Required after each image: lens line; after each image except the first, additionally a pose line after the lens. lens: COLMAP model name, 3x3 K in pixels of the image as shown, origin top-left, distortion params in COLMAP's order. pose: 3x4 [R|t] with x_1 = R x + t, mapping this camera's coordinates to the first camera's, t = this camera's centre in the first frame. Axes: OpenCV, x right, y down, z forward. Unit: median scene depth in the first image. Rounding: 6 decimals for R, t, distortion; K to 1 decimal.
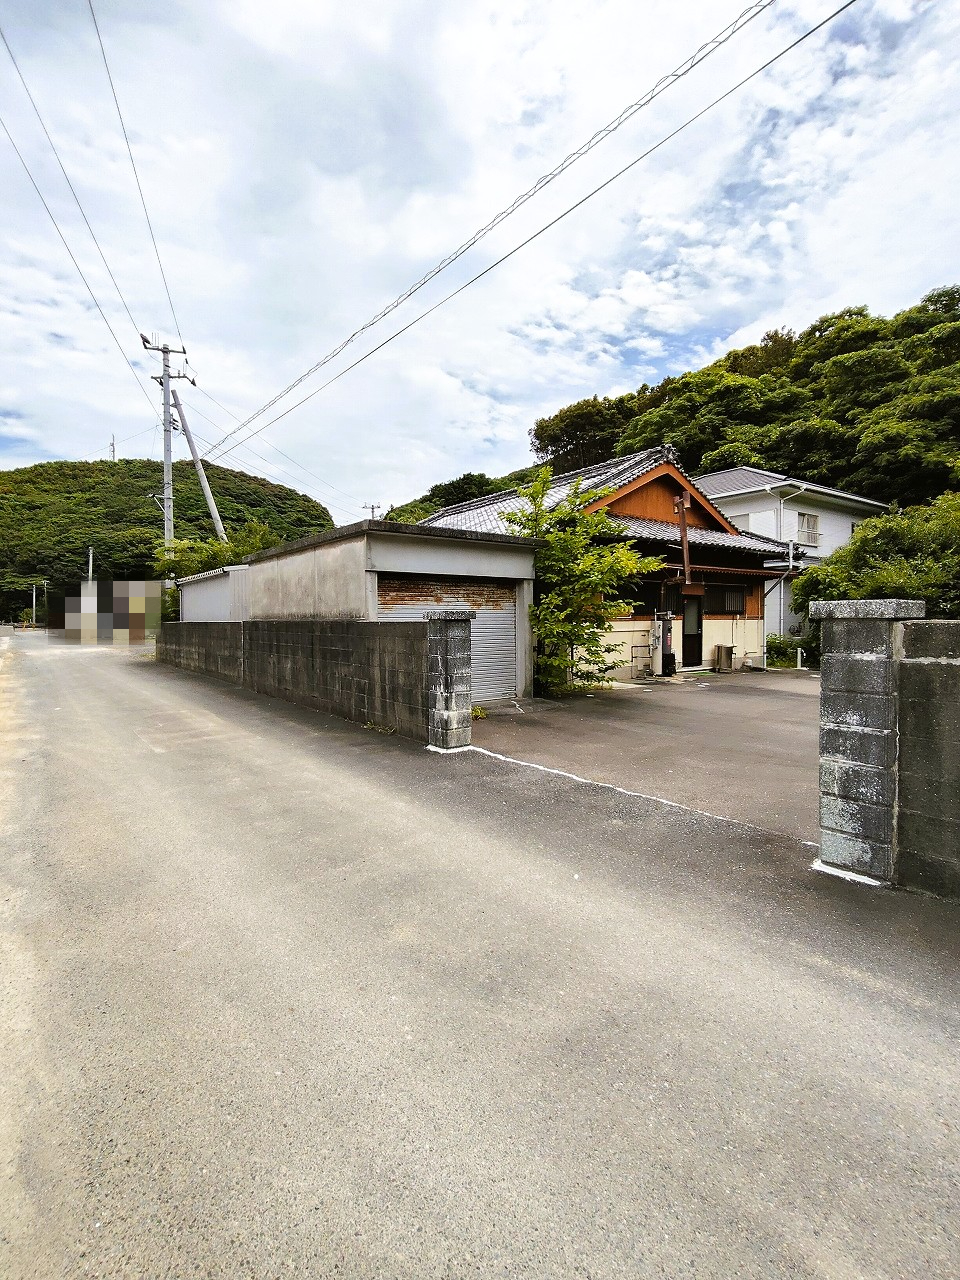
lens RADIAL K [[606.1, 0, 461.5], [0, 606.1, 637.1], [0, 0, 1]] dist [-0.001887, -0.000369]
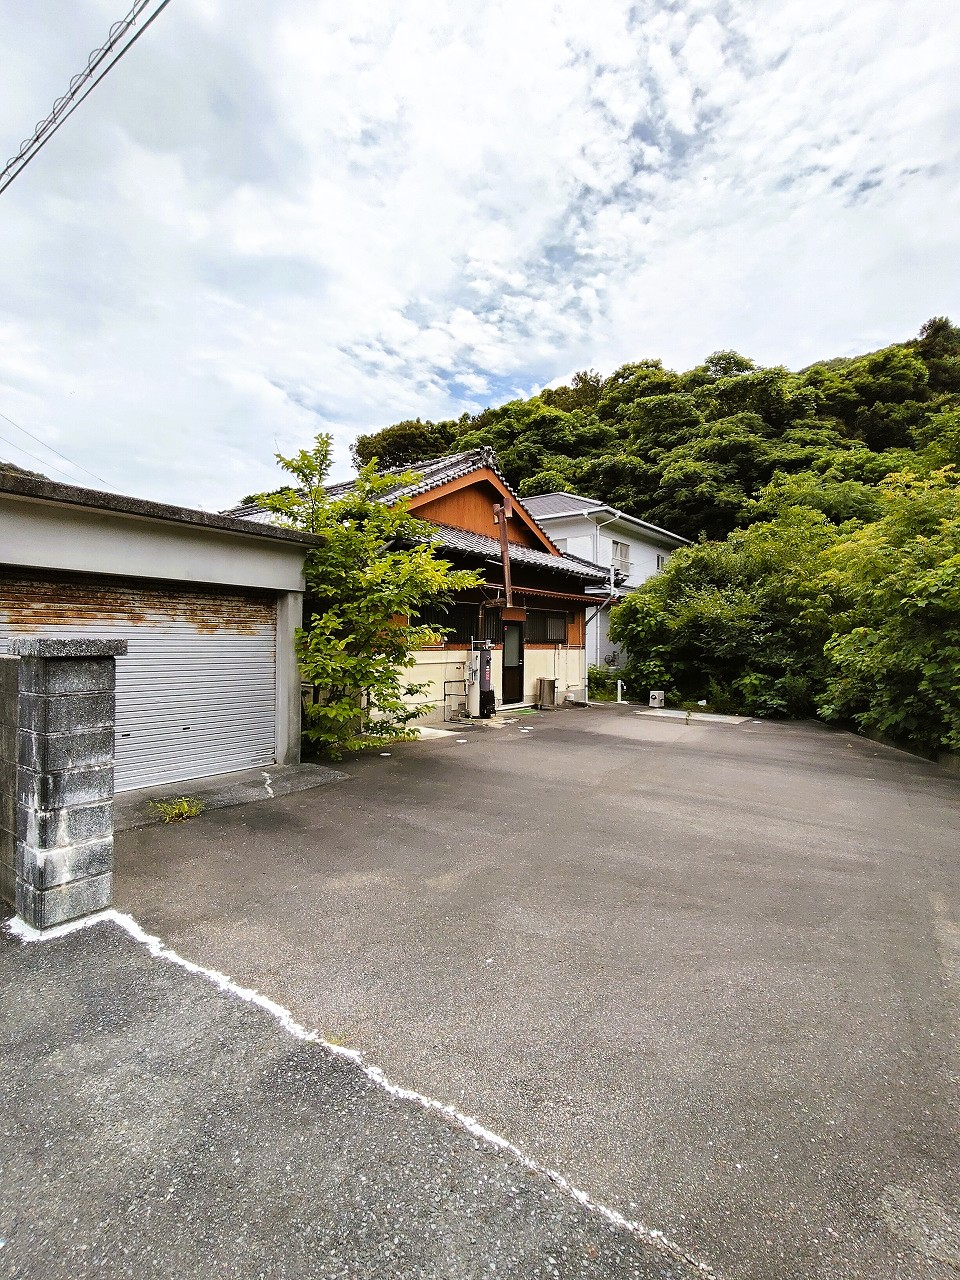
lens RADIAL K [[602.1, 0, 480.0], [0, 602.1, 640.0], [0, 0, 1]] dist [-0.001584, 0.000170]
pose [[0.950212, 0.014793, 0.311254, 0.066953], [-0.004395, 0.999409, -0.034083, -0.012231], [-0.311574, 0.031018, 0.949715, 0.194341]]
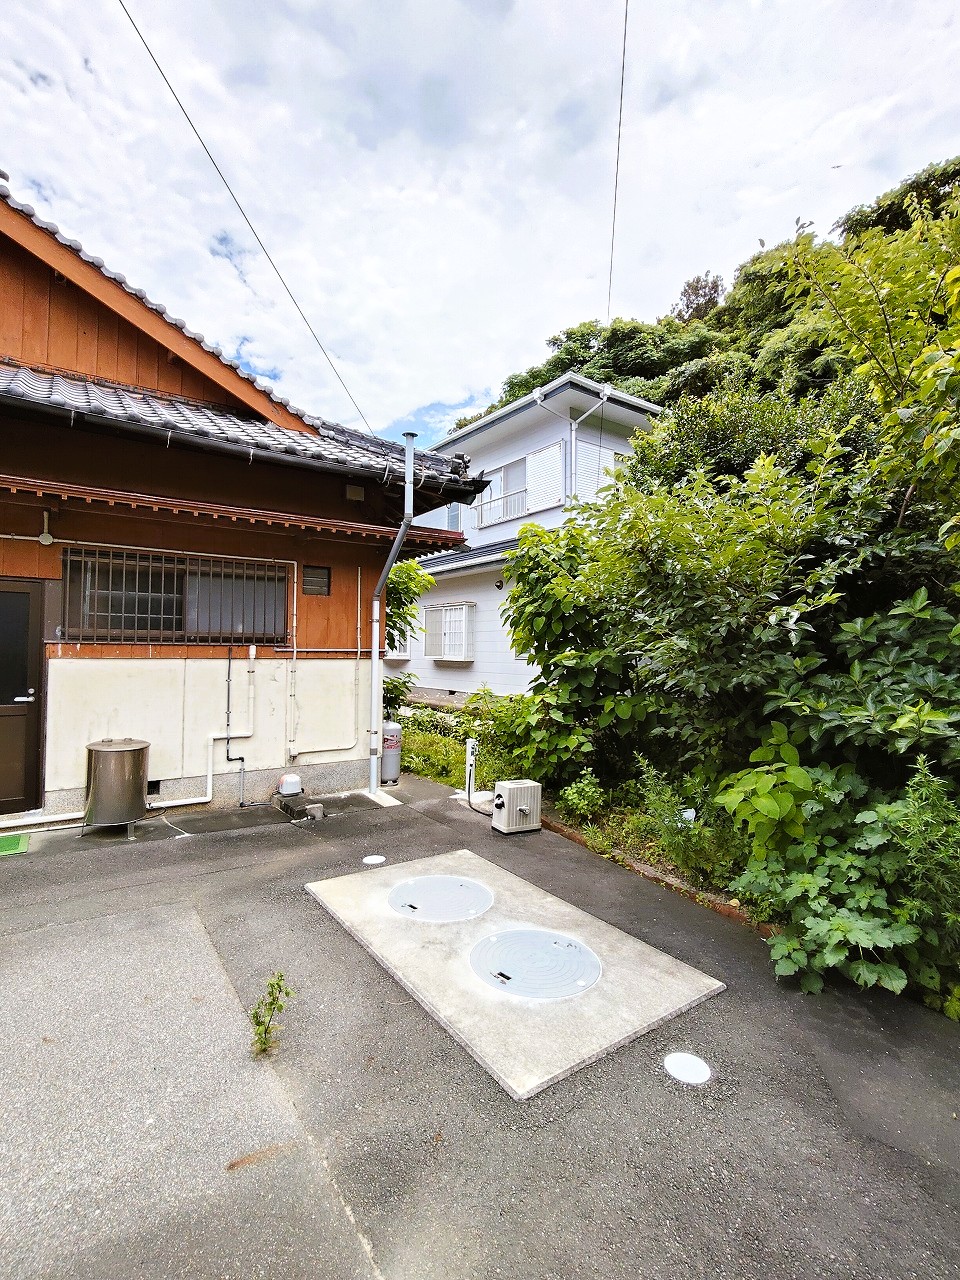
lens RADIAL K [[602.1, 0, 480.0], [0, 602.1, 640.0], [0, 0, 1]] dist [-0.001584, 0.000170]
pose [[0.999696, 0.016874, 0.017993, 0.604857], [-0.016030, 0.998812, -0.046010, -0.027557], [-0.018748, 0.045707, 0.998779, 0.684789]]
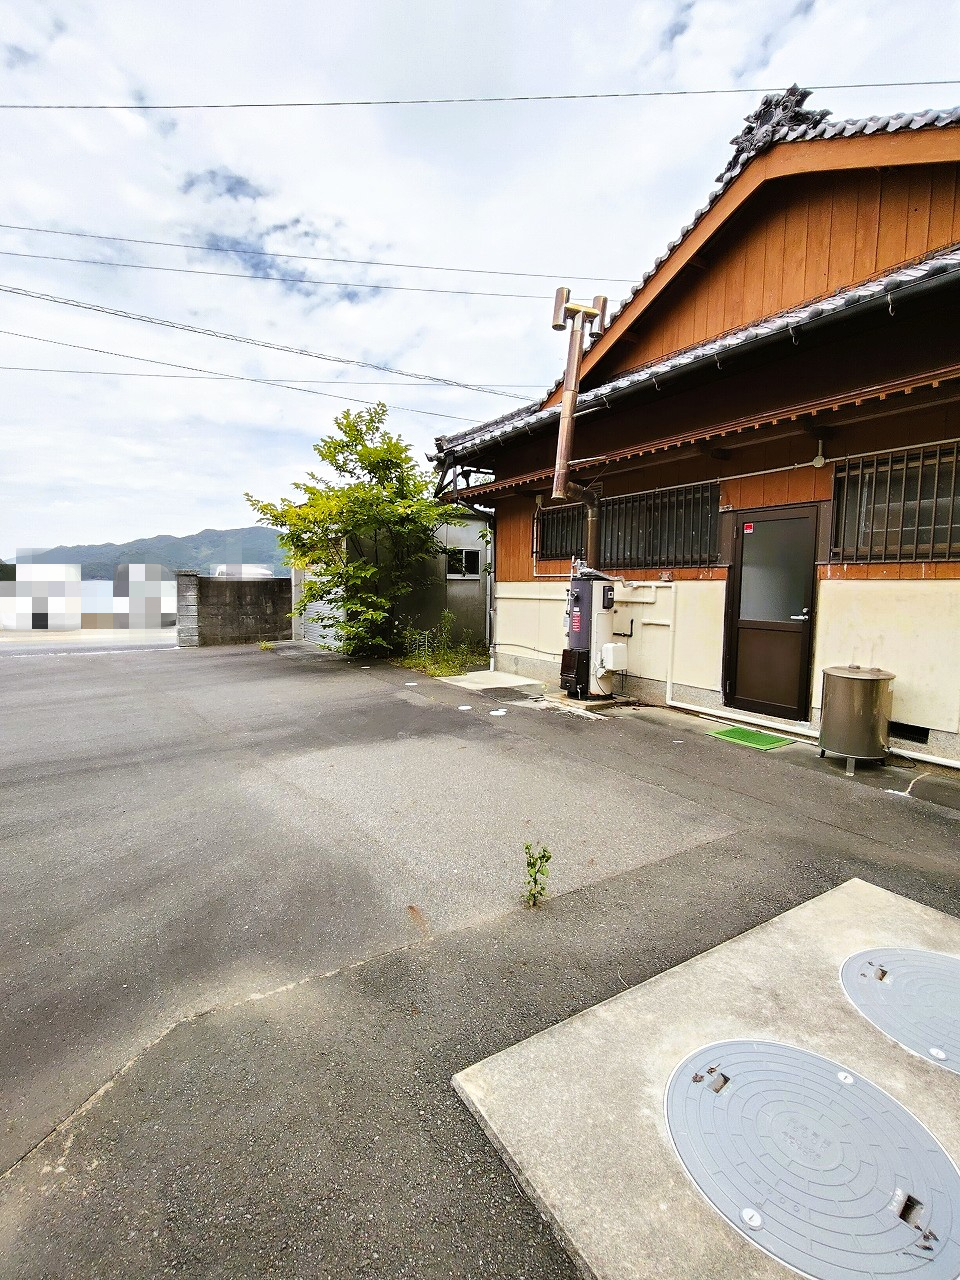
lens RADIAL K [[606.1, 0, 461.5], [0, 606.1, 637.1], [0, 0, 1]] dist [-0.001887, -0.000369]
pose [[-0.078654, 0.086005, -0.993185, 0.720486], [-0.041850, 0.995109, 0.089485, -0.019345], [0.996023, 0.048603, -0.074670, 0.832355]]
